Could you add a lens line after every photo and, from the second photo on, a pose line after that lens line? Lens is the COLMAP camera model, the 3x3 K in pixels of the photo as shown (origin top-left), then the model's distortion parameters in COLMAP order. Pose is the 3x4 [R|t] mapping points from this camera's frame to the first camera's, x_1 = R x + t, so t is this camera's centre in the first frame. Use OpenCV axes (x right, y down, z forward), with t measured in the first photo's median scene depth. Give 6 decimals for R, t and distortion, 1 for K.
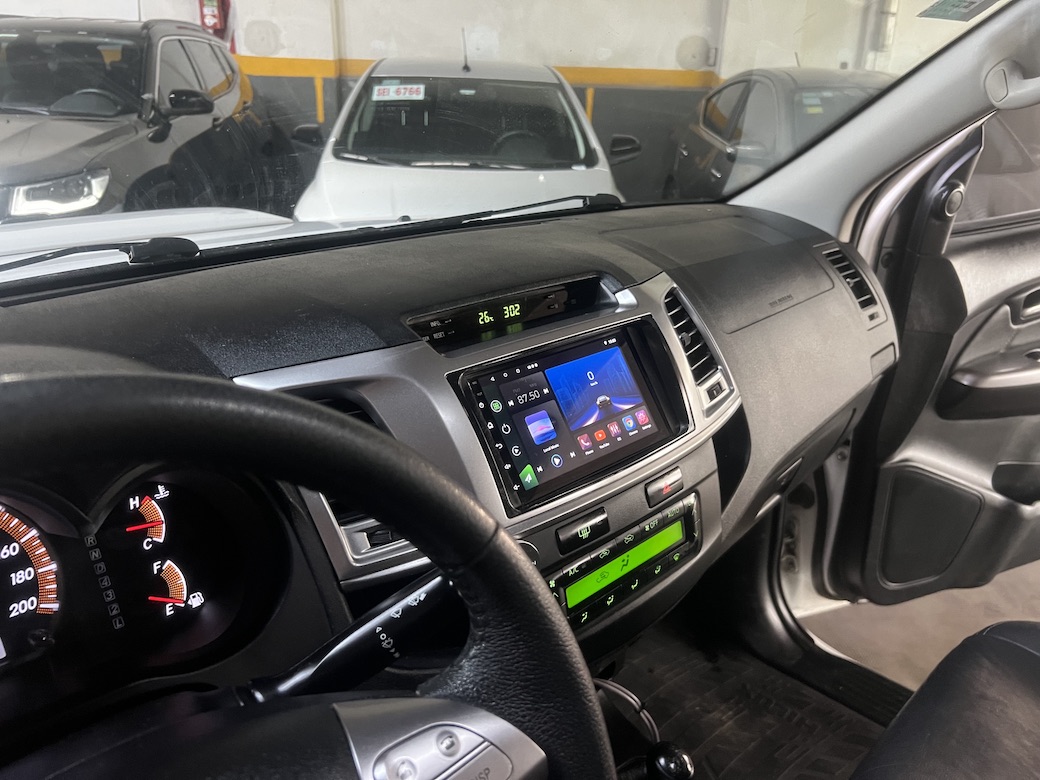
lens RADIAL K [[802.9, 0, 519.6], [0, 802.9, 384.9], [0, 0, 1]] dist [0.008839, -0.008729]
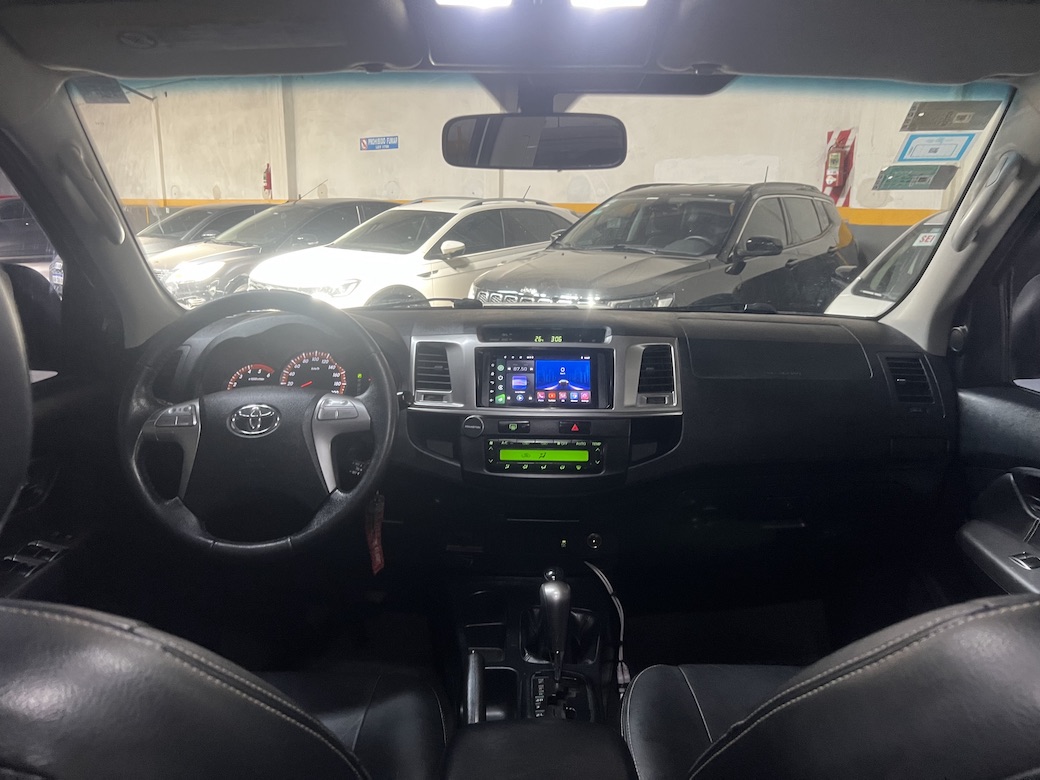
lens RADIAL K [[802.9, 0, 524.8], [0, 802.9, 392.9], [0, 0, 1]] dist [0.008839, -0.008729]
pose [[0.695310, 0.139520, -0.705038, 1.440858], [-0.249887, 0.966704, -0.055137, 0.179352], [0.673870, 0.214517, 0.707023, -0.491932]]
